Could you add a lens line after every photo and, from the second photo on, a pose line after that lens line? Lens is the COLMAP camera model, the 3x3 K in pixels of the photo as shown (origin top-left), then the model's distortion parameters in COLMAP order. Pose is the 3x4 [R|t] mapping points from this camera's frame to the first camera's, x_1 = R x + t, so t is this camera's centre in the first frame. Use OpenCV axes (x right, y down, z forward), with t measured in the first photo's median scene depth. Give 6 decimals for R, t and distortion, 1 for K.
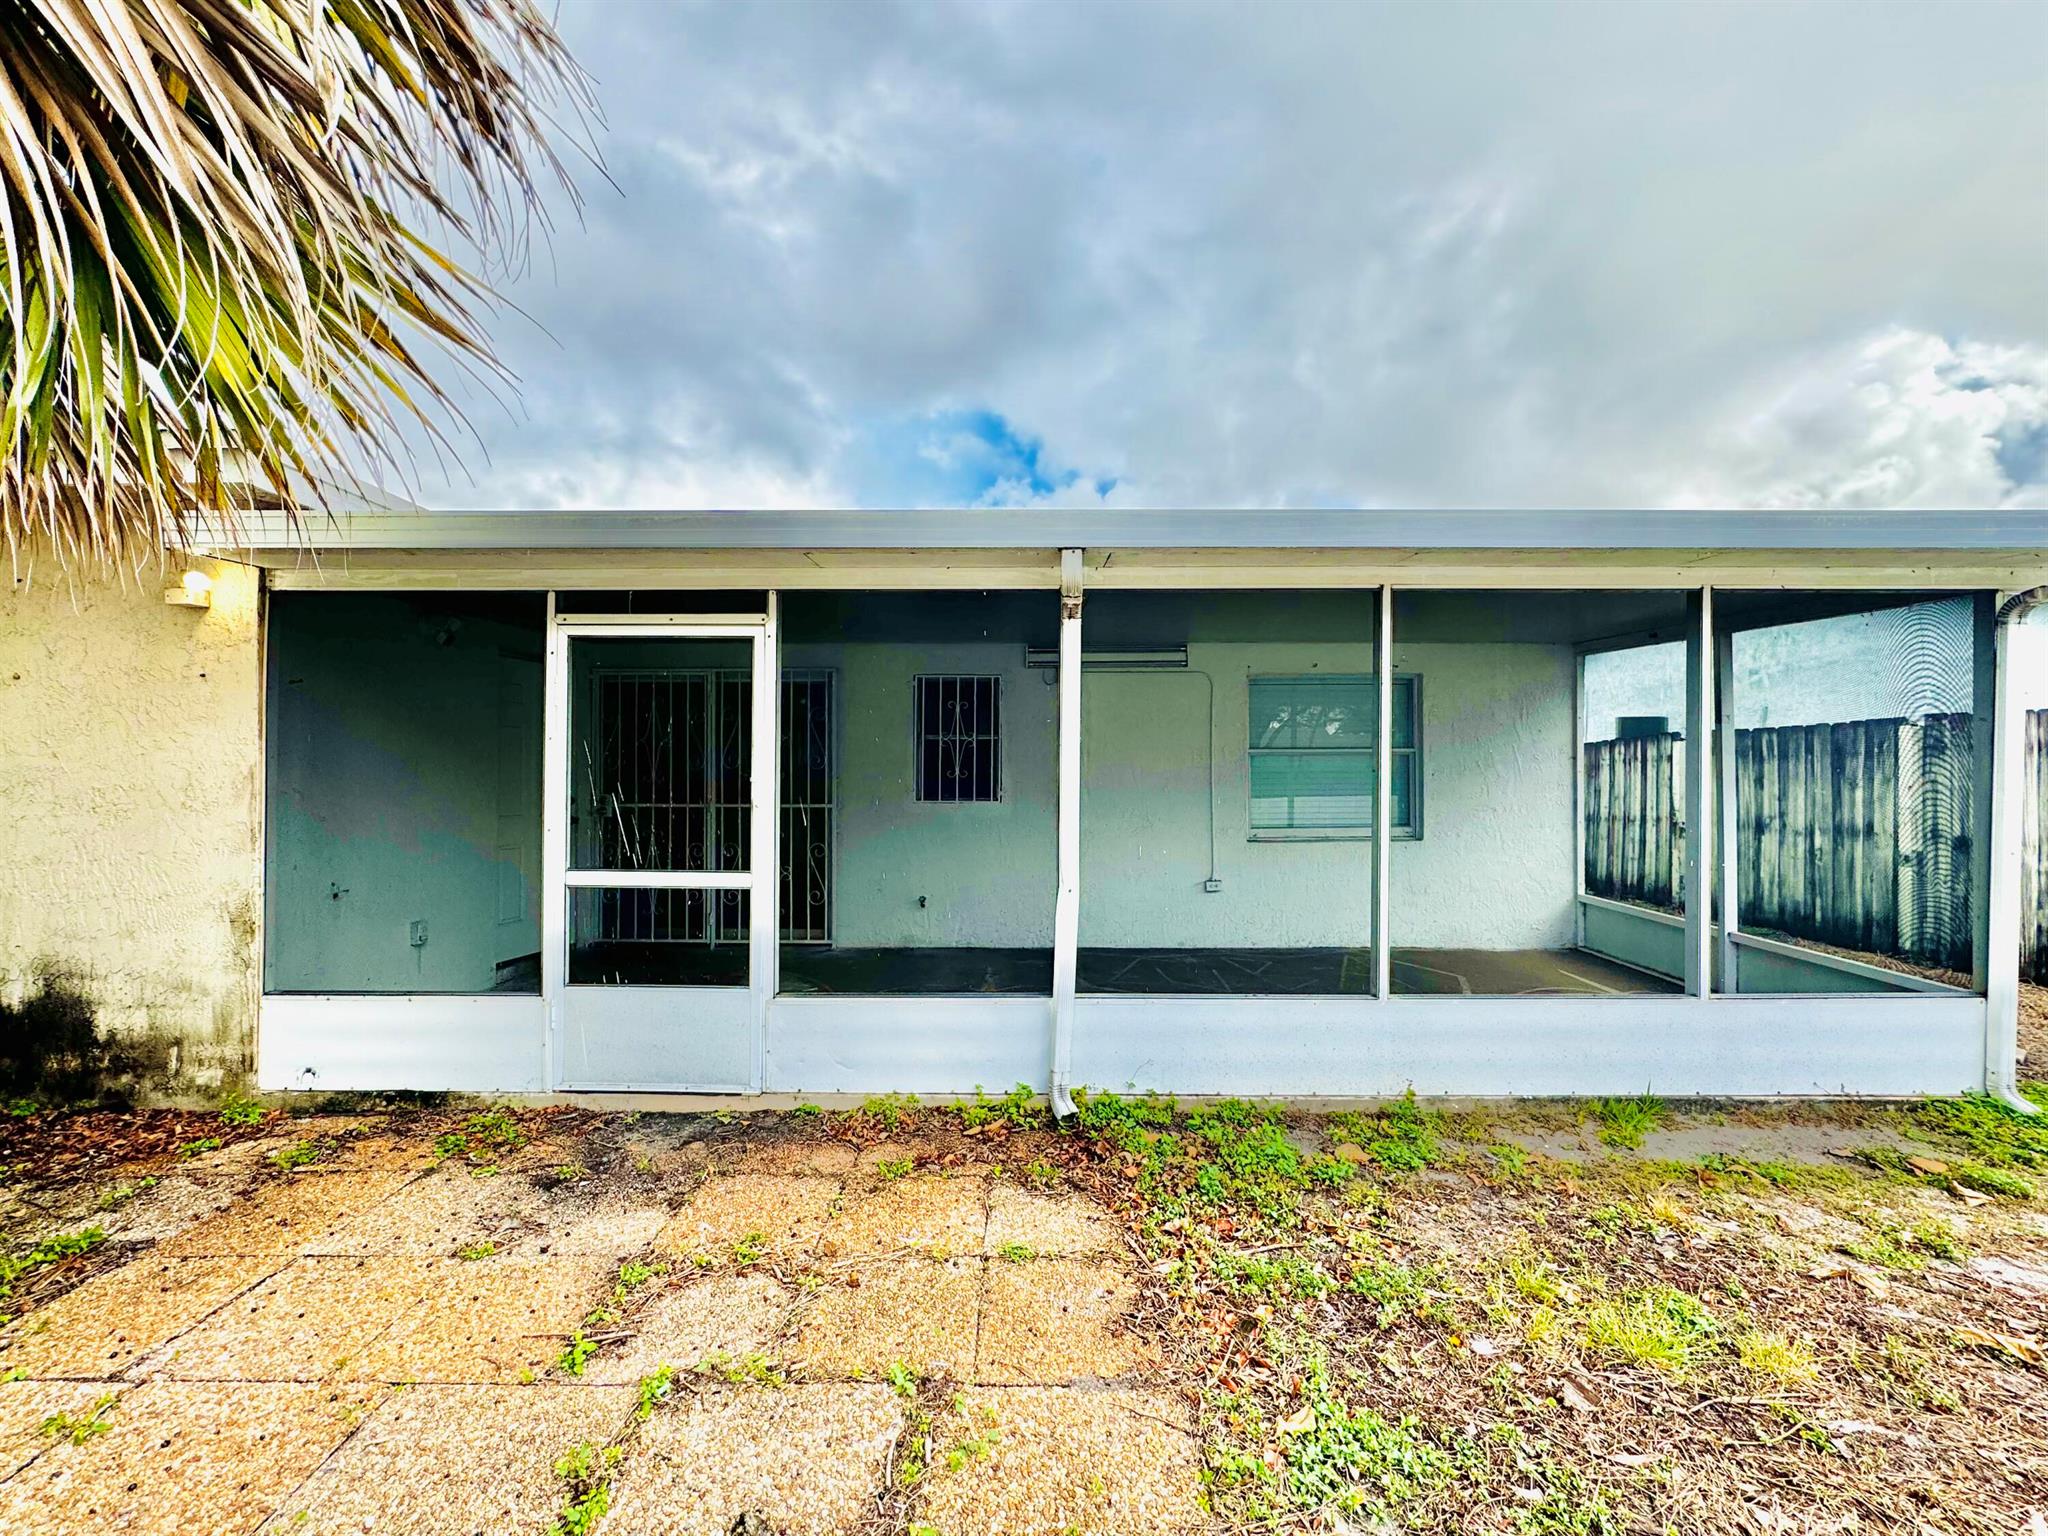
lens RADIAL K [[814.5, 0, 1022.3], [0, 814.5, 768.8], [0, 0, 1]] dist [-0.004203, 0.000701]
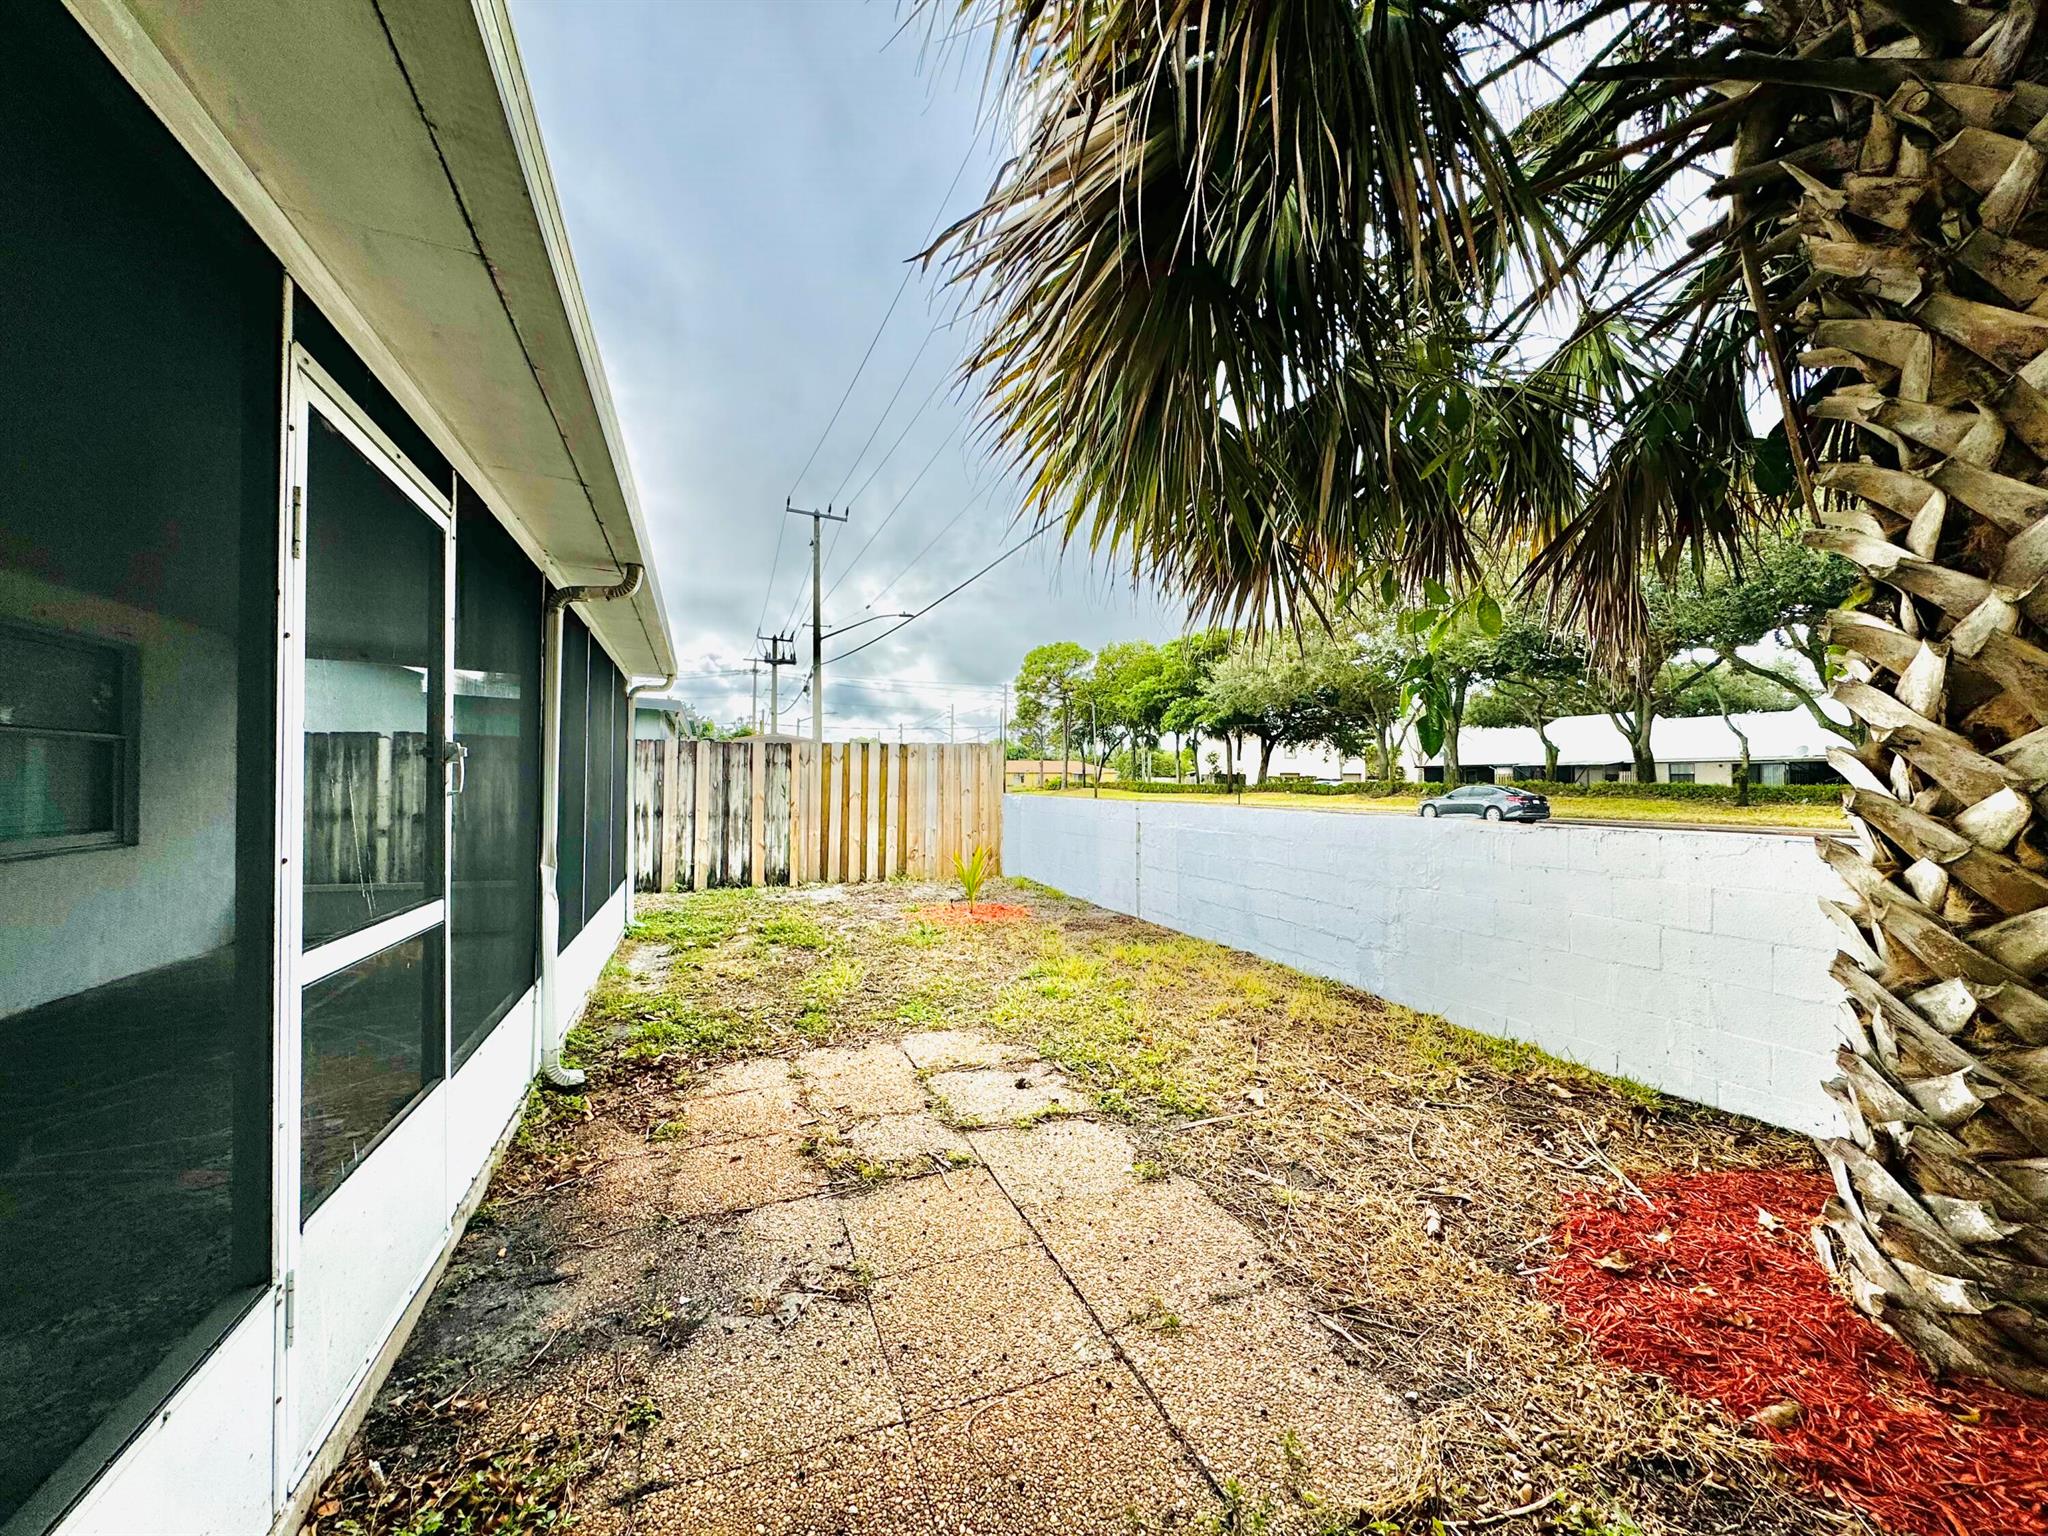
lens RADIAL K [[814.5, 0, 1022.3], [0, 814.5, 768.8], [0, 0, 1]] dist [-0.004203, 0.000701]
pose [[-0.363968, 0.015161, 0.931288, -1.090036], [-0.006454, 0.999802, -0.018799, 0.034025], [-0.931389, -0.012853, -0.363798, 0.801826]]
